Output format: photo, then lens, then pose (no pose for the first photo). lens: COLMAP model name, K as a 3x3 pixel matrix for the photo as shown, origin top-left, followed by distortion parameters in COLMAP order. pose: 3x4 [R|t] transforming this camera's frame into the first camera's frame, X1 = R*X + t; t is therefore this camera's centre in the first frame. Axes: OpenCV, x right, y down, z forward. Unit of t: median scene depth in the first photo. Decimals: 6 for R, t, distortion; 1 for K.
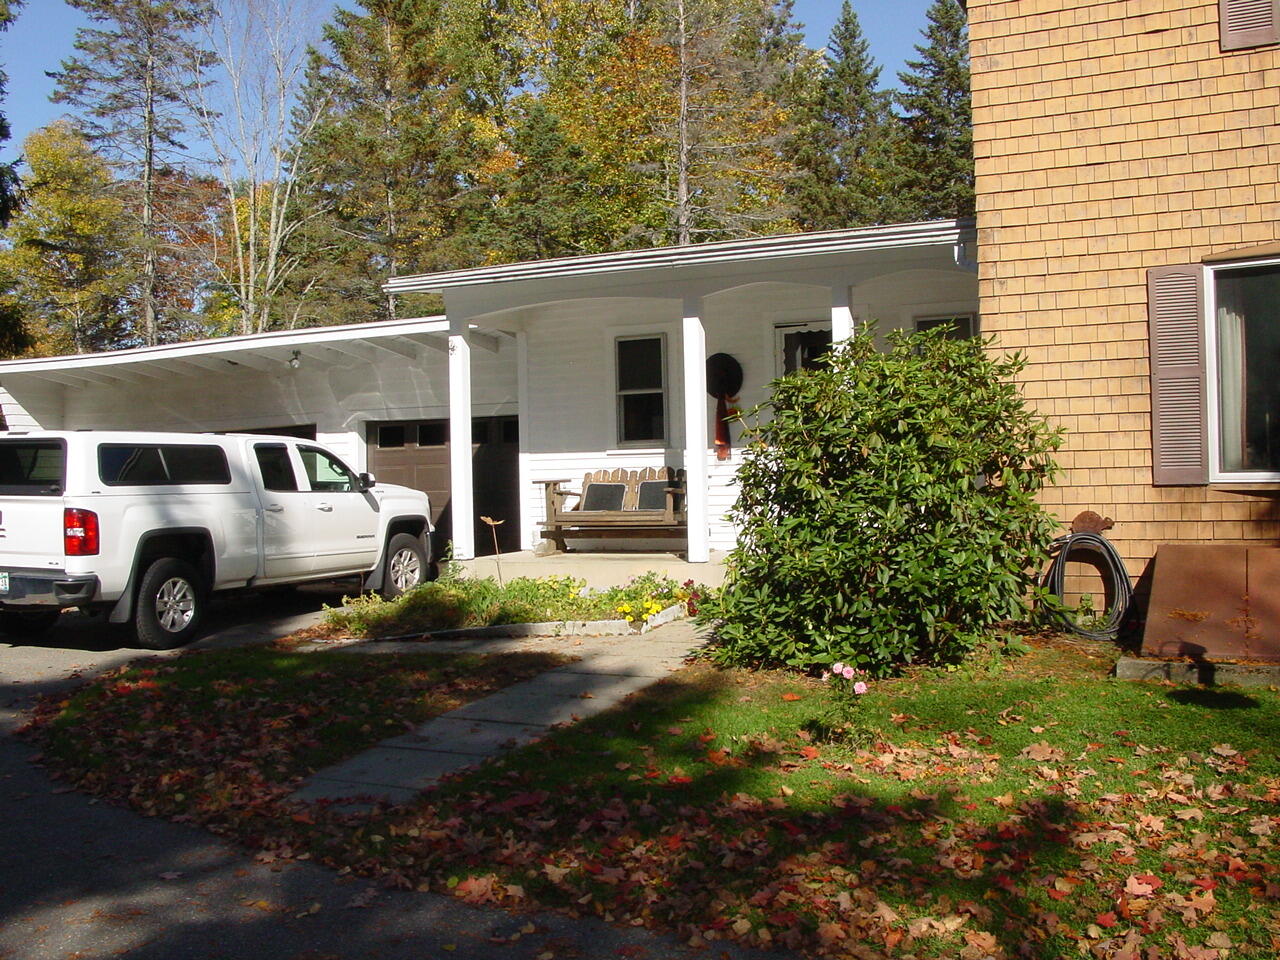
lens RADIAL K [[1327.7, 0, 640.0], [0, 1327.7, 480.0], [0, 0, 1]] dist [-0.203163, 0.246315]
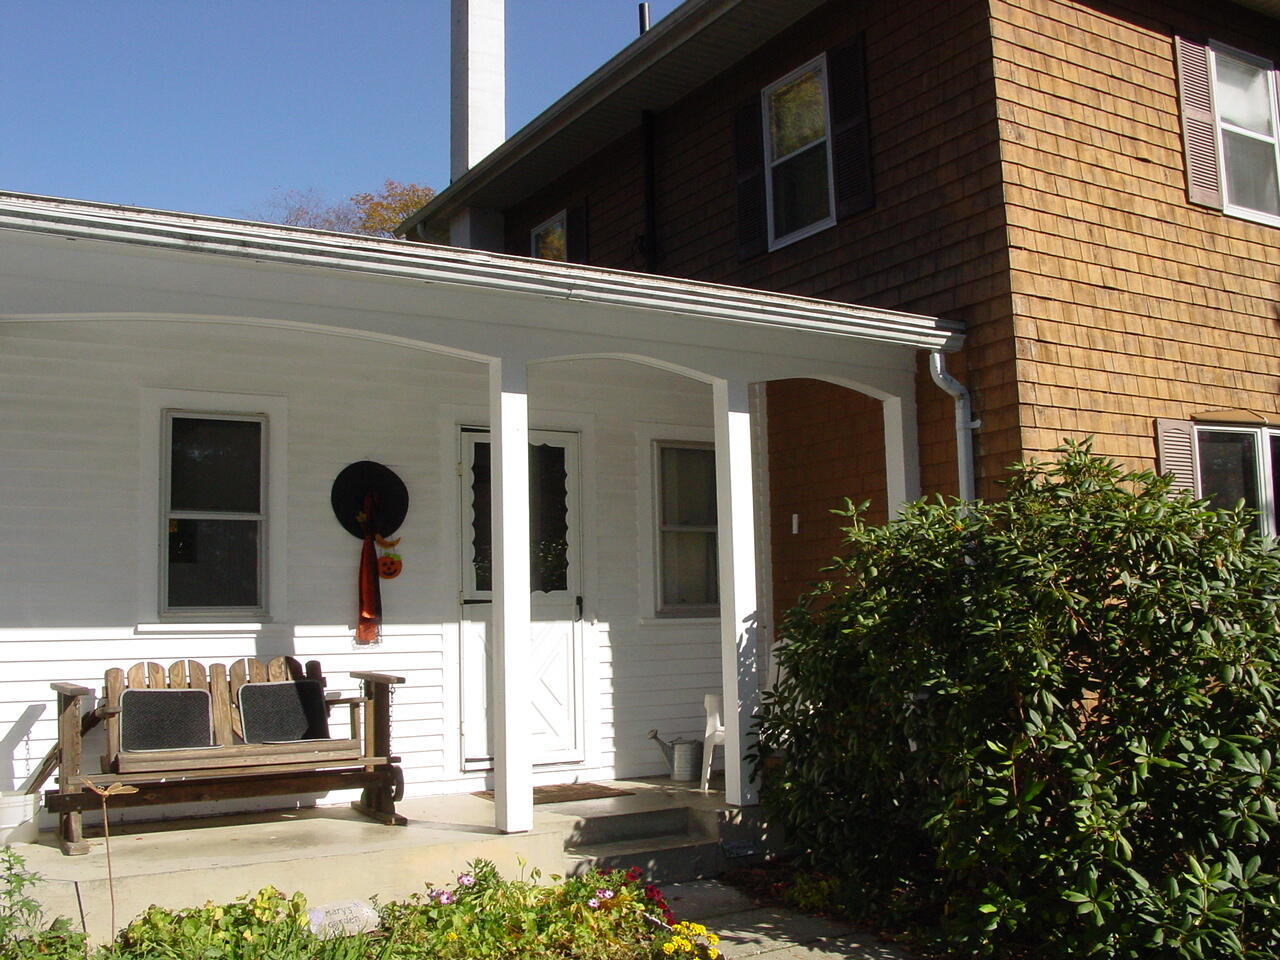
lens RADIAL K [[1257.9, 0, 640.0], [0, 1257.9, 480.0], [0, 0, 1]] dist [-0.130809, 0.008306]
pose [[0.531693, 0.100006, 0.841012, -0.343467], [0.013166, 0.991908, -0.126273, -0.015824], [-0.846835, 0.078211, 0.526074, 0.608173]]
